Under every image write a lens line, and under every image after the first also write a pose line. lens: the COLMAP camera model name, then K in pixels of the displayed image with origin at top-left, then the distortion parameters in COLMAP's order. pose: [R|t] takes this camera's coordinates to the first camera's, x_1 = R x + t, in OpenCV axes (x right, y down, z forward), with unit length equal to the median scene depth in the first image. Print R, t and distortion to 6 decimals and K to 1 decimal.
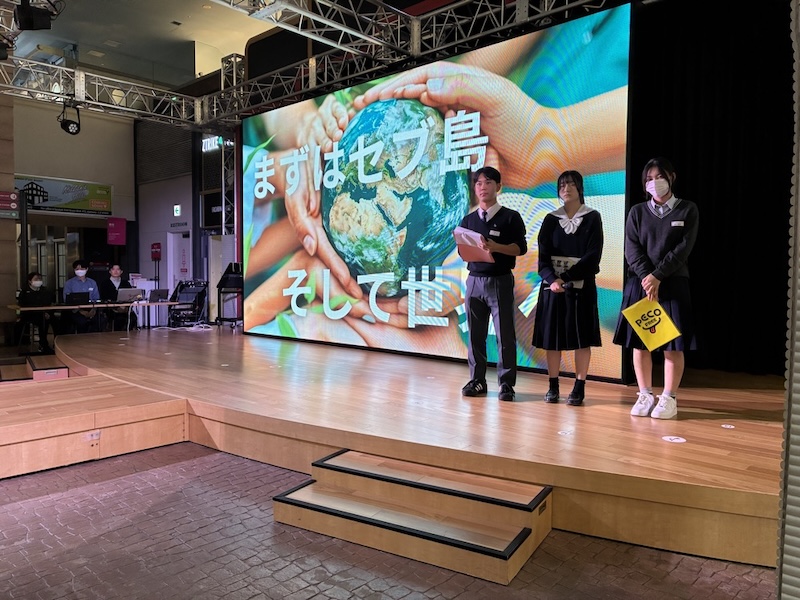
lens RADIAL K [[607.5, 0, 415.2], [0, 607.5, 302.6], [0, 0, 1]] dist [0.005327, 0.000168]
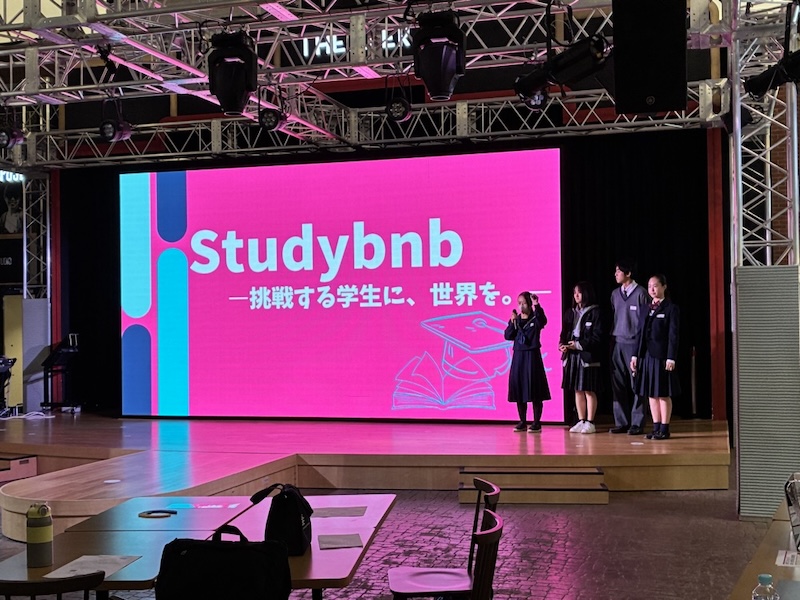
lens RADIAL K [[955.4, 0, 469.8], [0, 955.4, 321.1], [0, 0, 1]] dist [0.020863, 0.027027]
pose [[0.886547, -0.013924, 0.462429, -0.480739], [0.038751, 0.998269, -0.044234, -0.006825], [-0.461012, 0.057135, 0.885552, -0.461138]]
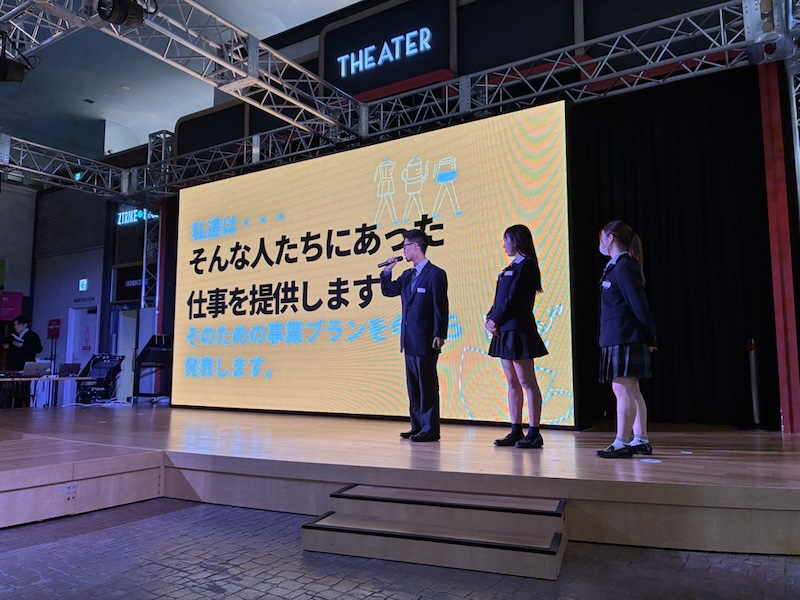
lens RADIAL K [[607.5, 0, 415.2], [0, 607.5, 302.6], [0, 0, 1]] dist [0.005327, 0.000168]
pose [[0.983521, 0.011175, 0.180446, -0.080312], [0.015954, 0.988829, -0.148198, 0.037527], [-0.180087, 0.148634, 0.972356, -0.019096]]
